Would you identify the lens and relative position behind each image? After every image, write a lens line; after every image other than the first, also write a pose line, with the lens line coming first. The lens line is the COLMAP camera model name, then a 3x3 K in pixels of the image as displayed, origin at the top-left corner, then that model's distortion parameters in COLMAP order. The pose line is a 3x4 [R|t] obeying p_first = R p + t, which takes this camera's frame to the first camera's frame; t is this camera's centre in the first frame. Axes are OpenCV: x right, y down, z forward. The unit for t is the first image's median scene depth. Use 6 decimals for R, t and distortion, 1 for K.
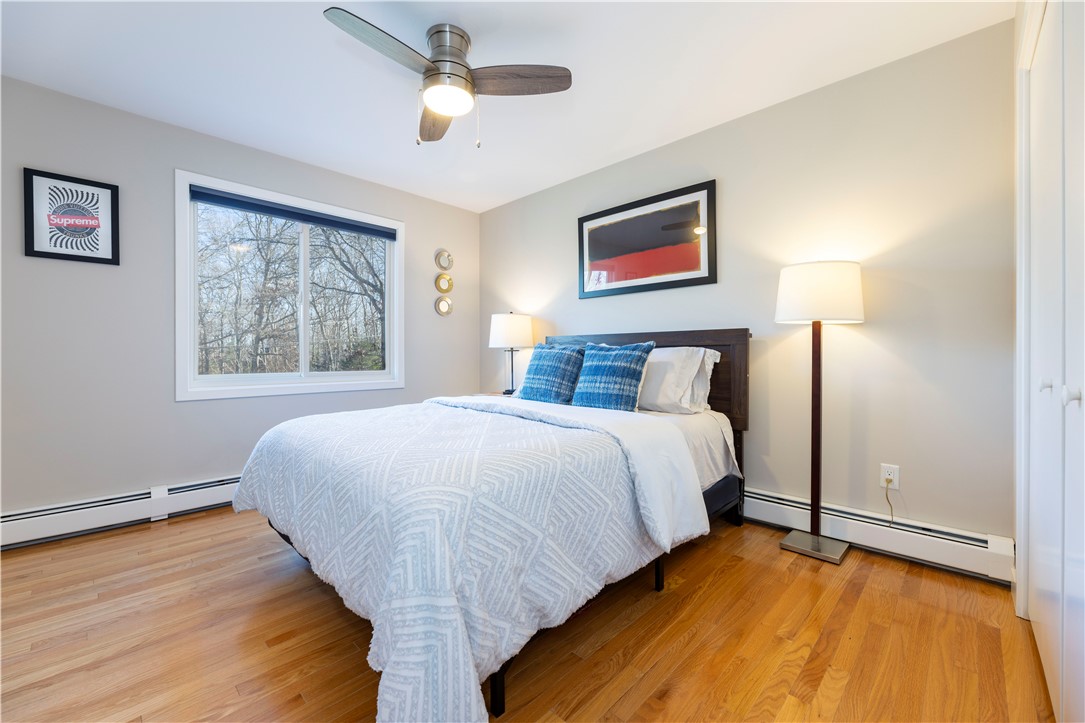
lens RADIAL K [[434.6, 0, 551.5], [0, 434.6, 366.5], [0, 0, 1]] dist [-0.002149, 0.000257]
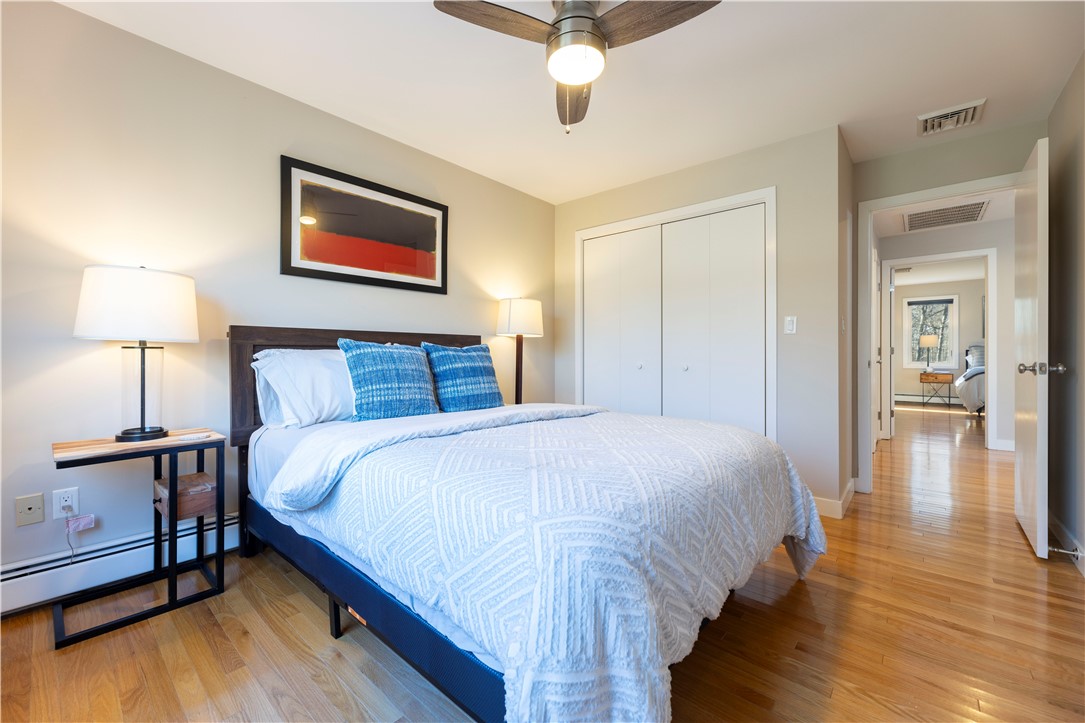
lens RADIAL K [[434.6, 0, 548.9], [0, 434.6, 353.2], [0, 0, 1]] dist [-0.002149, 0.000257]
pose [[-0.037821, 0.009443, 0.999240, -0.789582], [0.028656, 0.999554, -0.008361, -0.017552], [-0.998874, 0.028318, -0.038075, 0.772955]]
